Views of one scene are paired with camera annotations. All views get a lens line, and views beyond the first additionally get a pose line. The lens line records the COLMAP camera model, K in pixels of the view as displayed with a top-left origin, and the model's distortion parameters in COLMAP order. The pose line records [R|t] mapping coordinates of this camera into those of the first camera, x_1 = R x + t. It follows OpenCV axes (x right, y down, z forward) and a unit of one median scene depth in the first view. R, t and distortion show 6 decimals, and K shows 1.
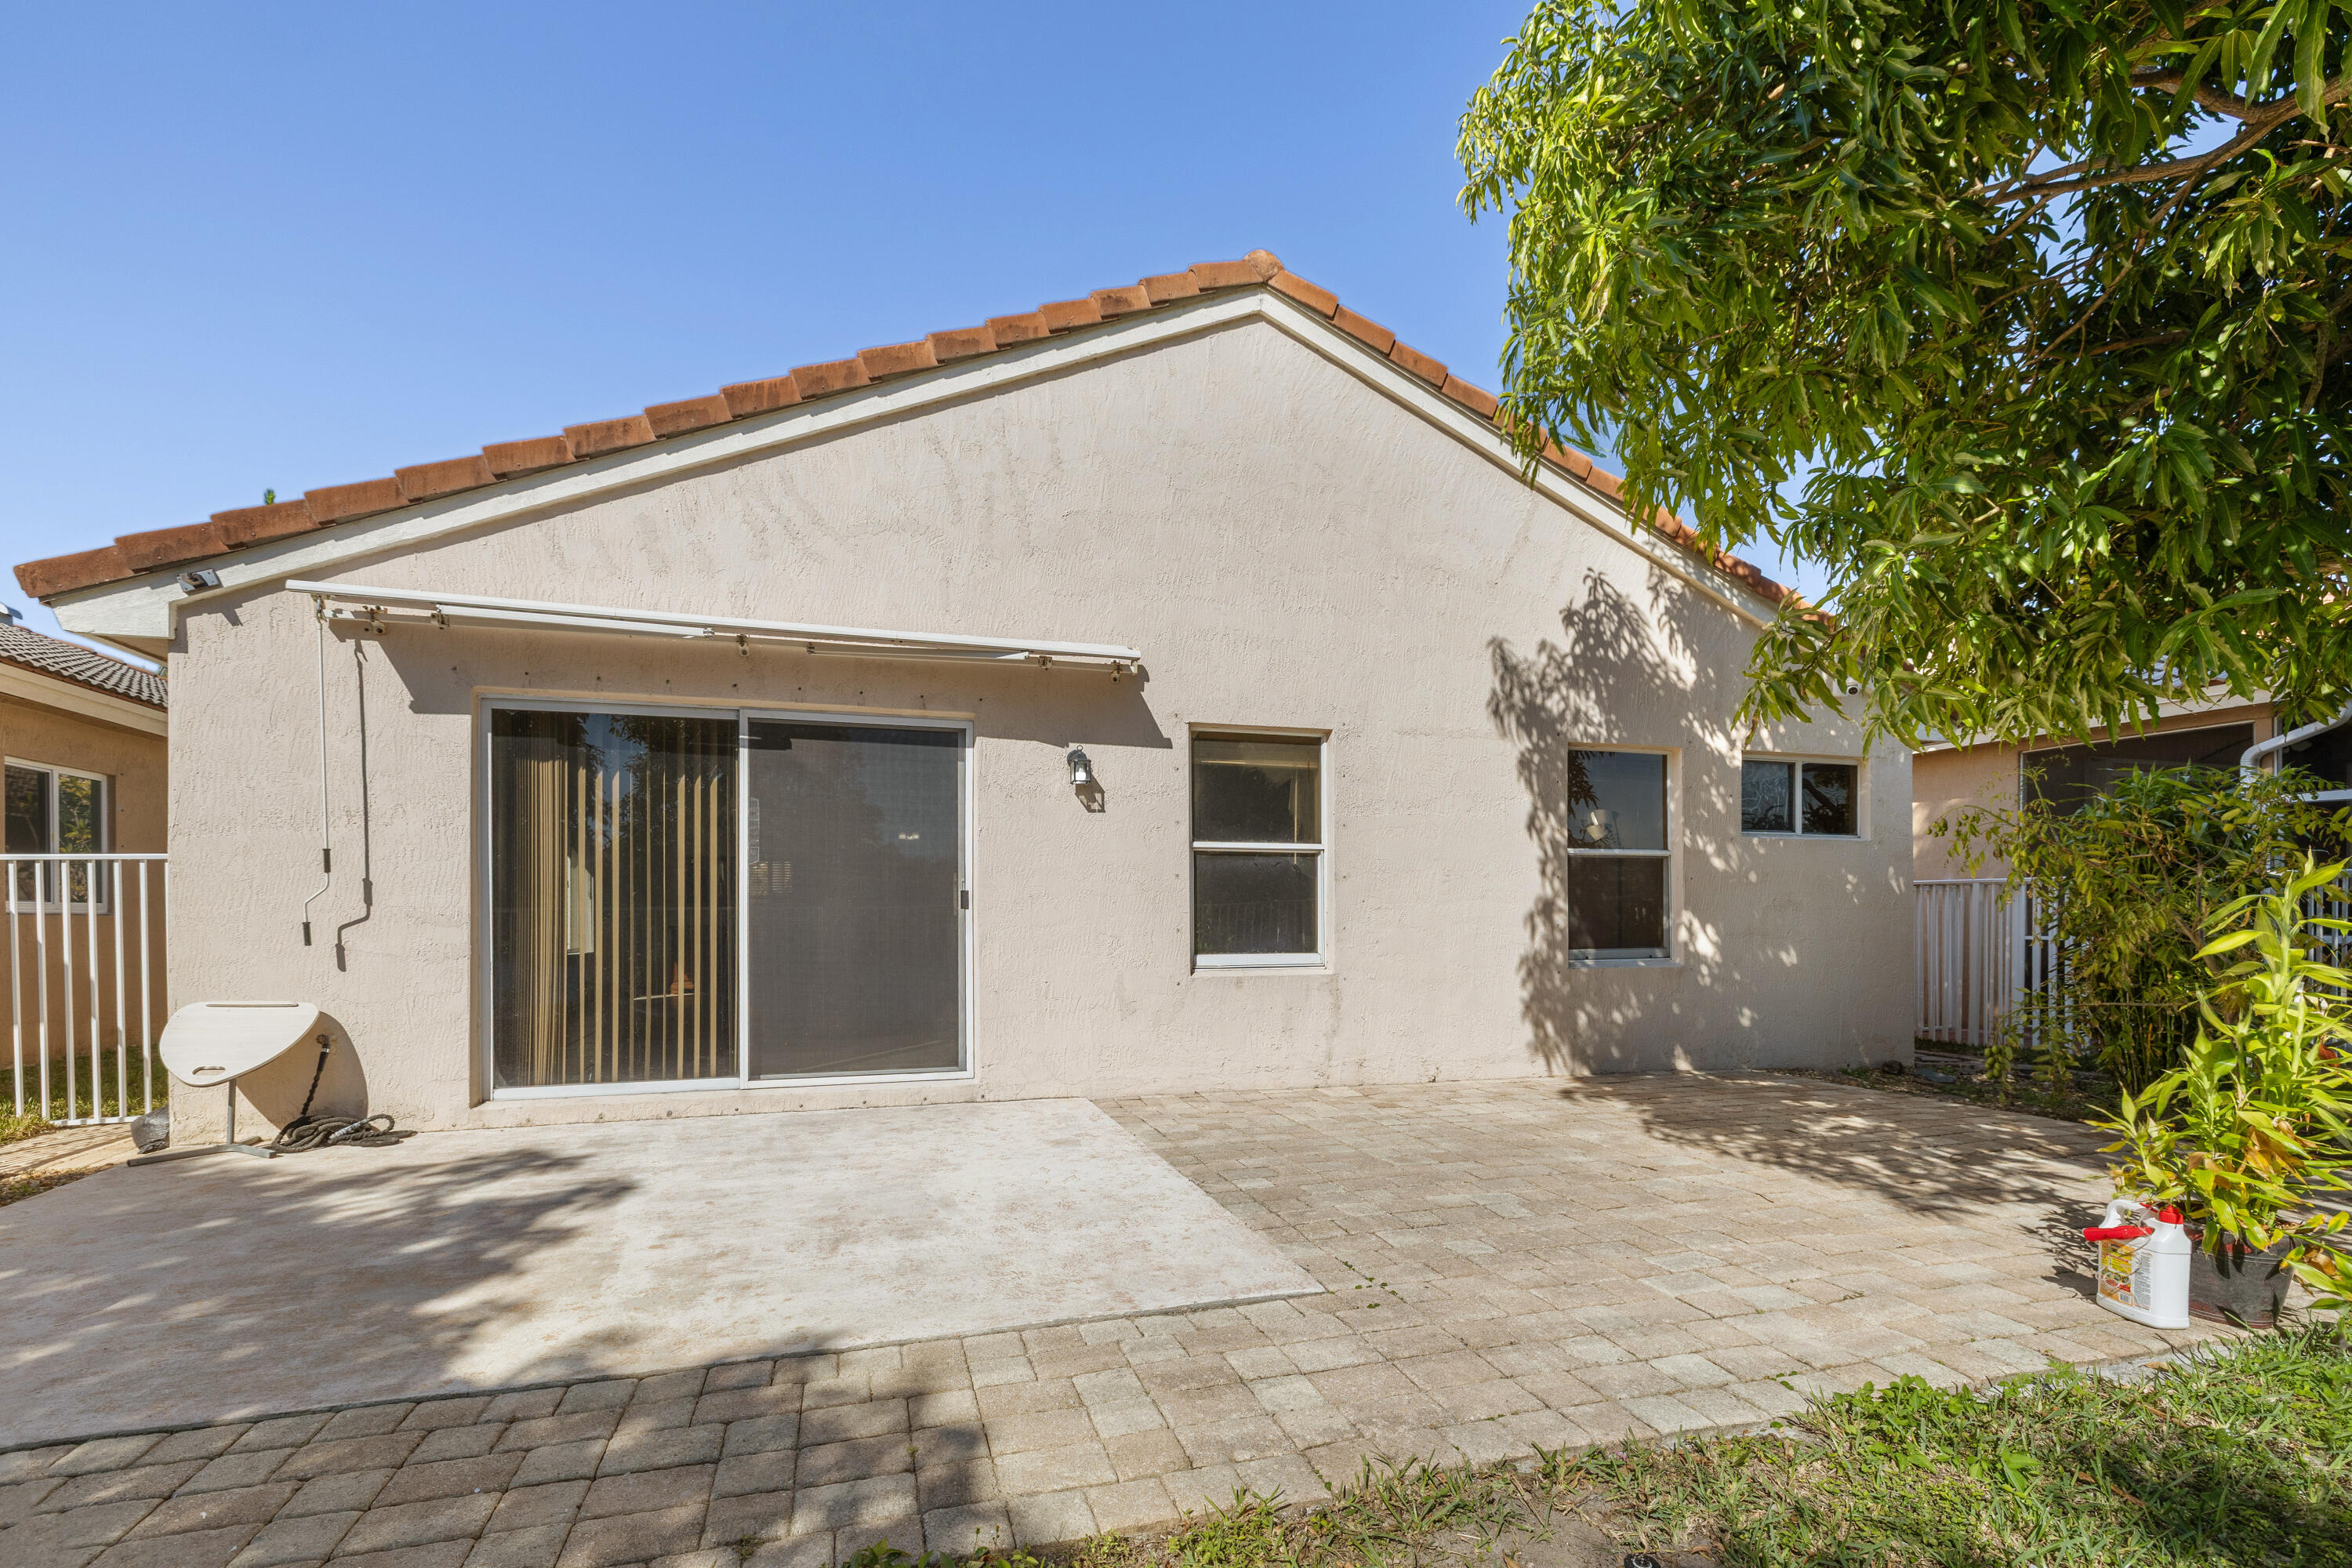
lens RADIAL K [[984.9, 0, 1133.5], [0, 984.9, 911.1], [0, 0, 1]] dist [-0.000801, -0.000338]
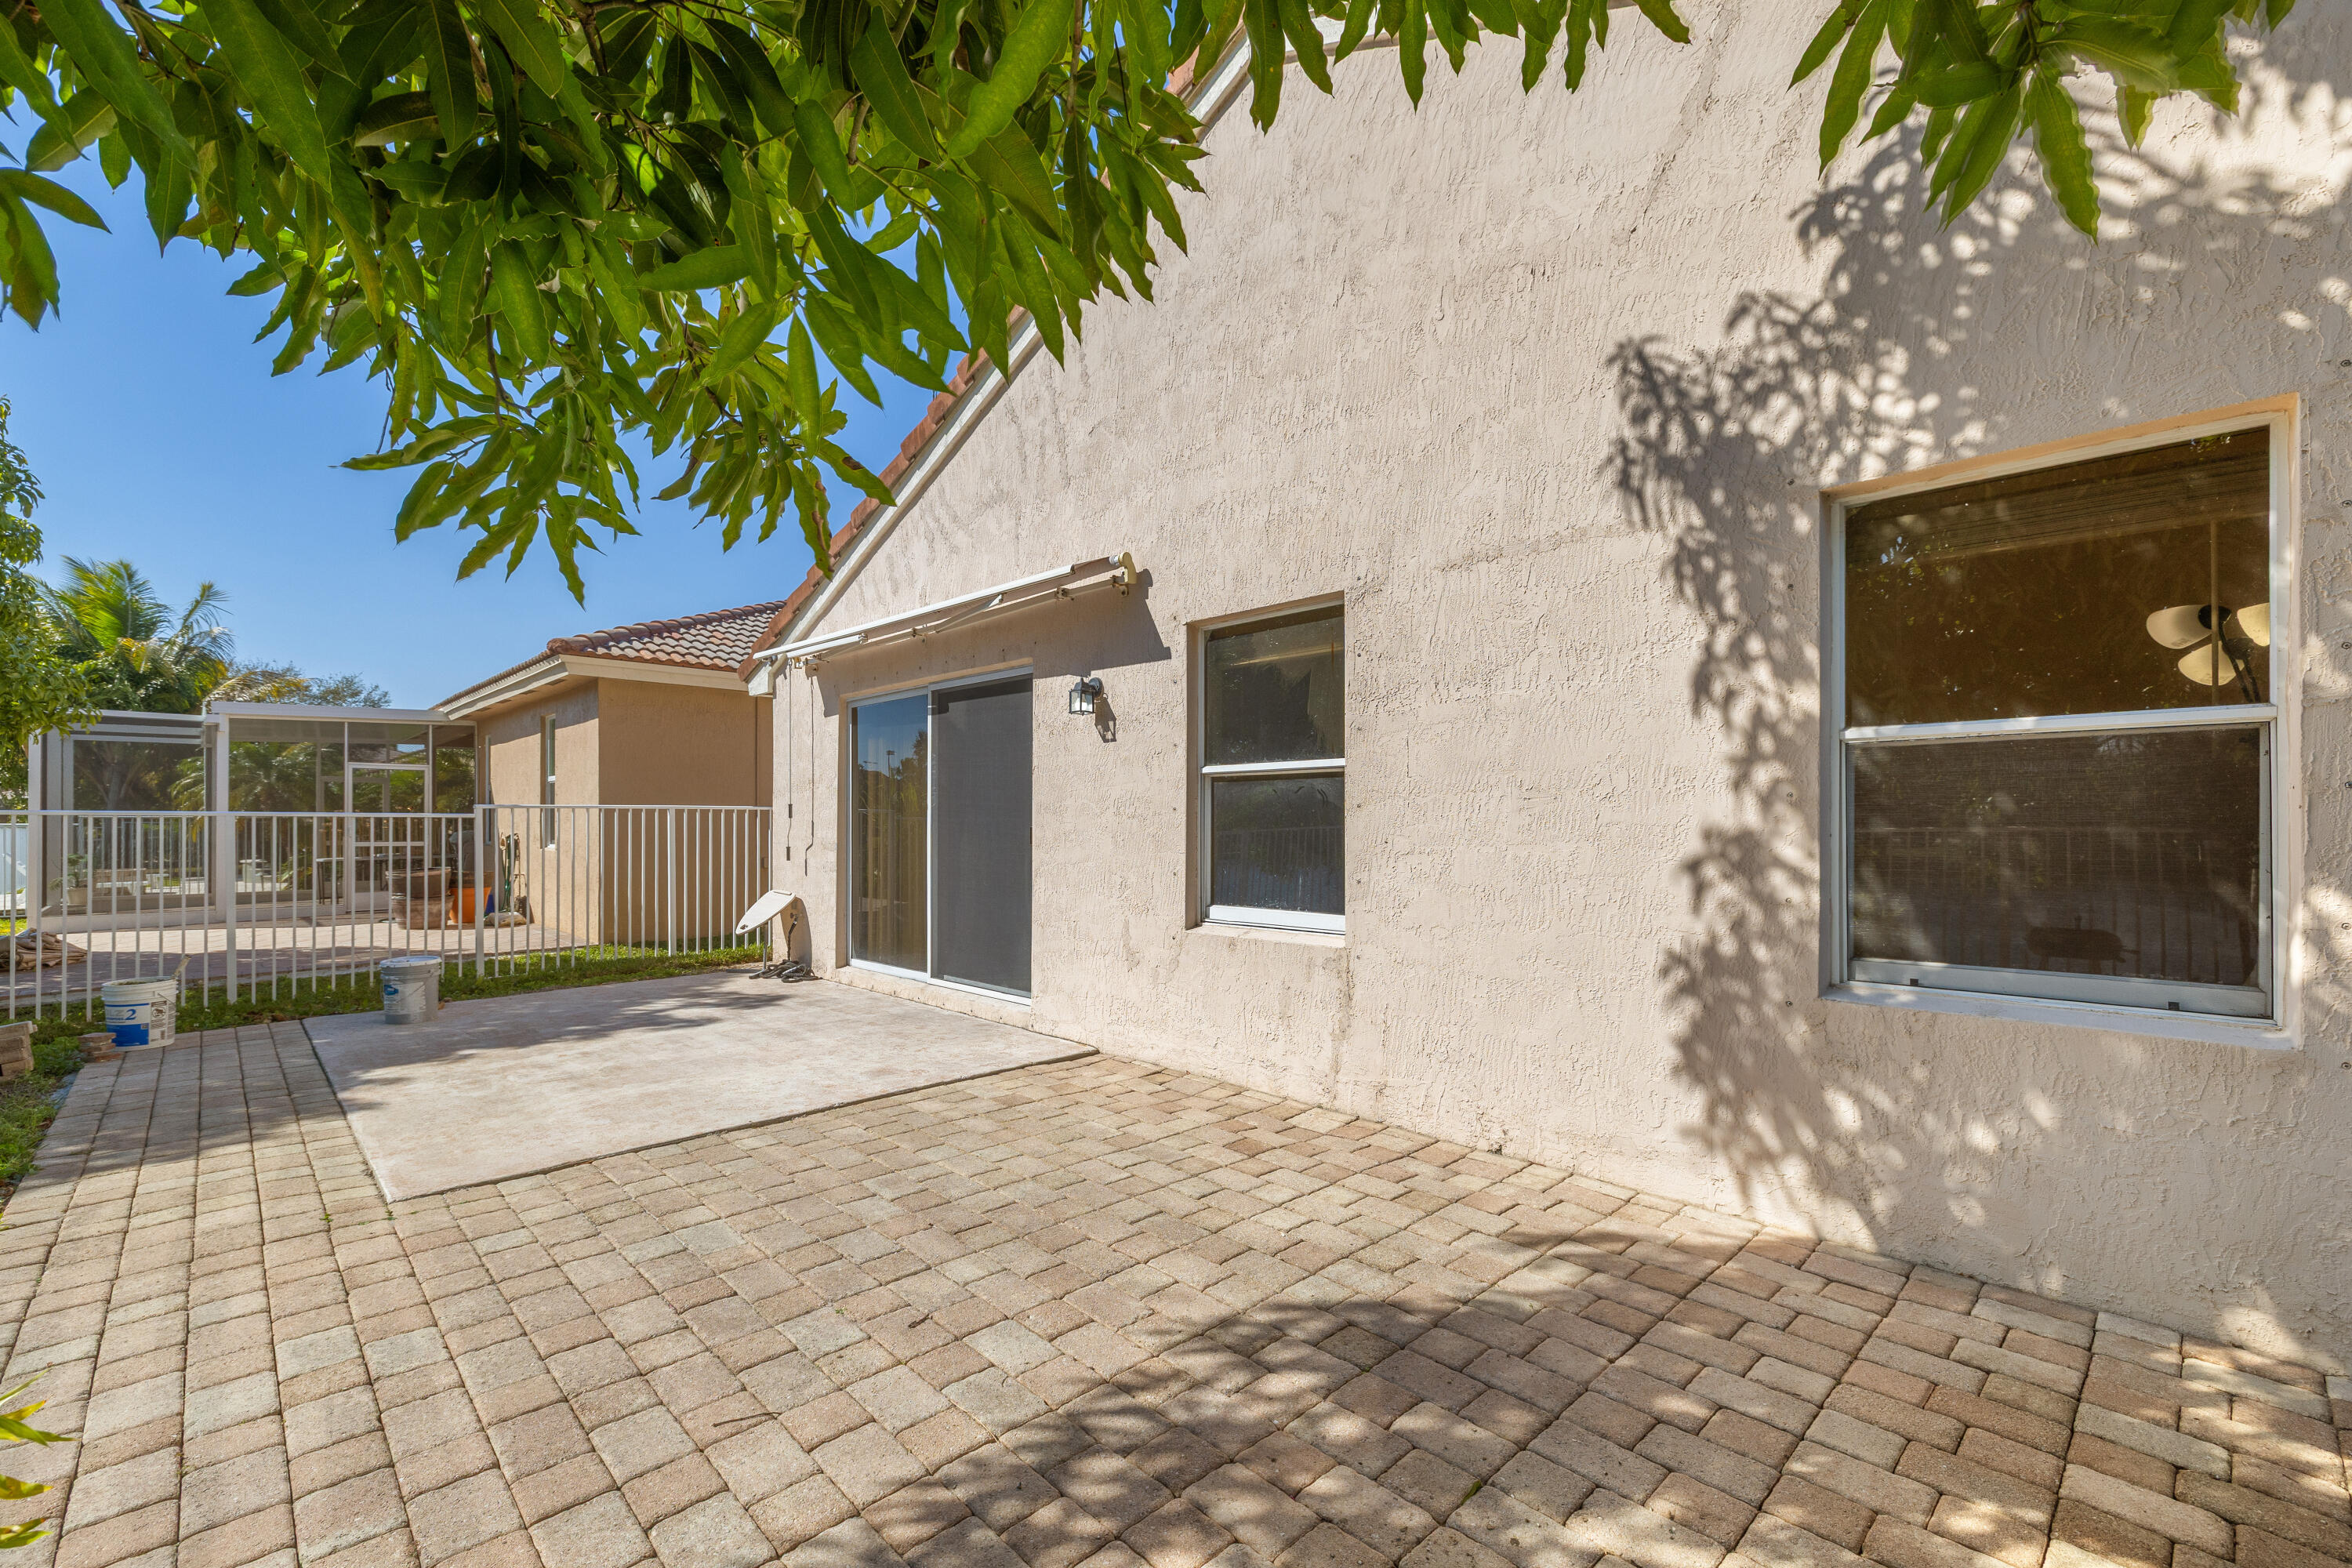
lens RADIAL K [[984.9, 0, 1183.0], [0, 984.9, 826.0], [0, 0, 1]] dist [-0.000801, -0.000338]
pose [[0.488261, 0.003425, -0.872691, 0.743238], [0.001469, 0.999988, 0.004747, -0.023913], [0.872696, -0.003600, 0.488250, 0.566018]]
